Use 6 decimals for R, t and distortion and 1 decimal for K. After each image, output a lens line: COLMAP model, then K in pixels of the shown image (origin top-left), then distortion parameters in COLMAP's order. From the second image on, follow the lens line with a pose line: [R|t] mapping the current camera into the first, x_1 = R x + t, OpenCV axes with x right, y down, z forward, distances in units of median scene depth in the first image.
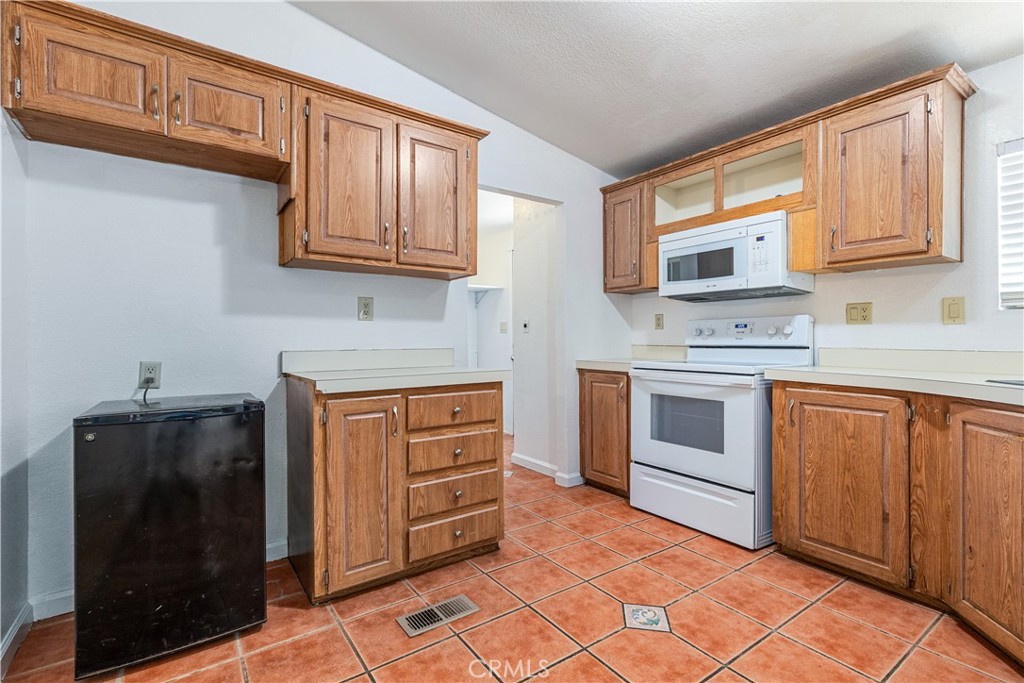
lens RADIAL K [[458.0, 0, 496.0], [0, 458.0, 339.6], [0, 0, 1]] dist [0.000952, -0.000003]
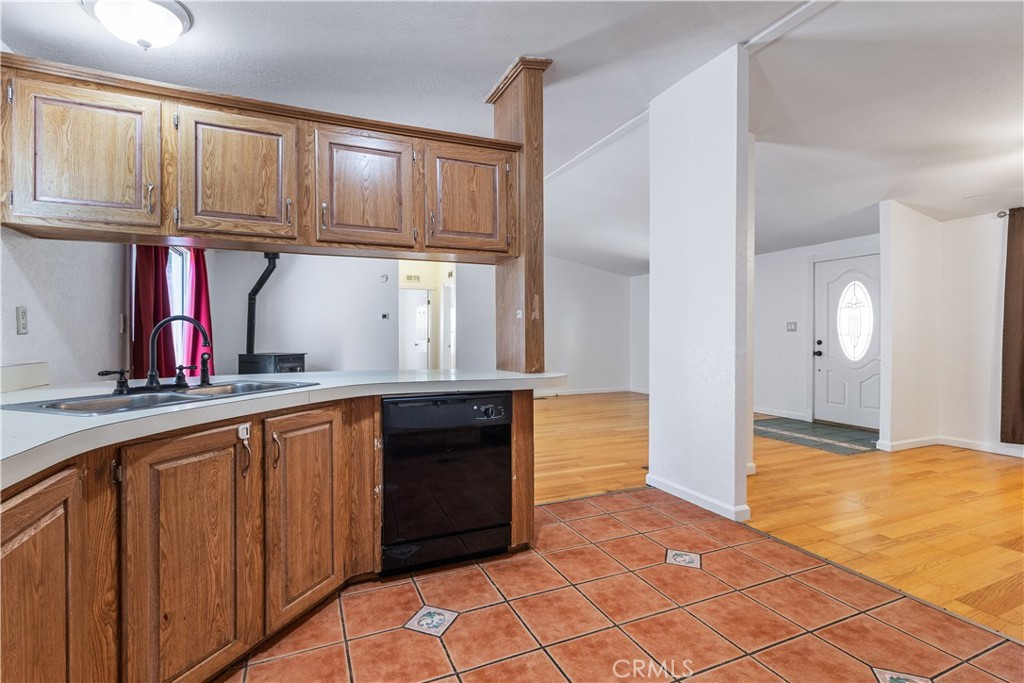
lens RADIAL K [[457.7, 0, 526.2], [0, 457.7, 336.9], [0, 0, 1]] dist [0.001023, 0.000126]
pose [[-0.990417, 0.004089, 0.138049, 0.180926], [0.004575, 0.999984, 0.003206, -0.022632], [-0.138034, 0.003807, -0.990420, 1.057845]]
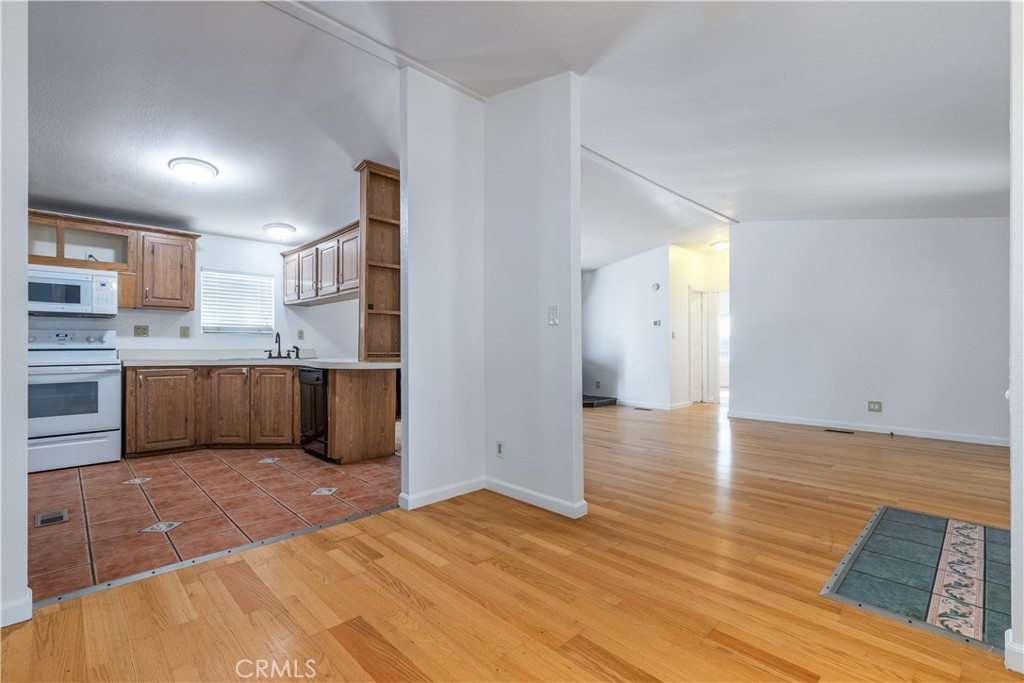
lens RADIAL K [[498.0, 0, 539.2], [0, 498.0, 345.2], [0, 0, 1]] dist [0.001104, -0.000008]
pose [[-0.216820, 0.005246, 0.976197, -1.515306], [0.000639, 0.999986, -0.005232, 0.012362], [-0.976211, -0.000511, -0.216821, -0.166395]]
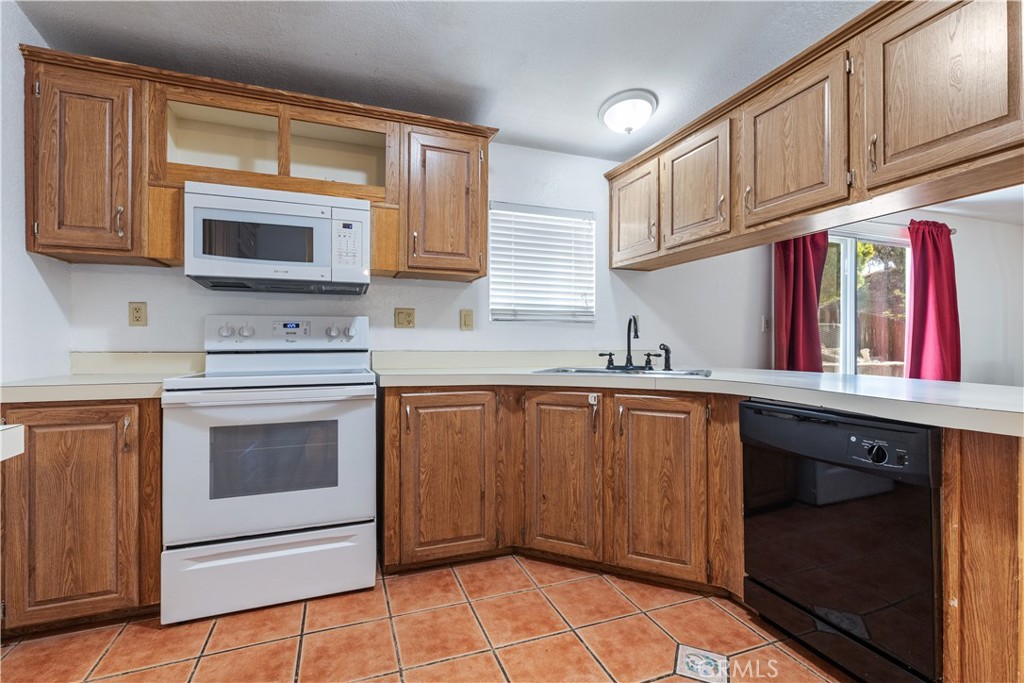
lens RADIAL K [[478.1, 0, 496.4], [0, 478.1, 342.7], [0, 0, 1]] dist [0.002861, -0.000128]
pose [[0.229637, 0.001357, 0.973275, -0.232269], [-0.000211, 0.999999, -0.001344, 0.001725], [-0.973276, 0.000103, 0.229637, 0.501959]]
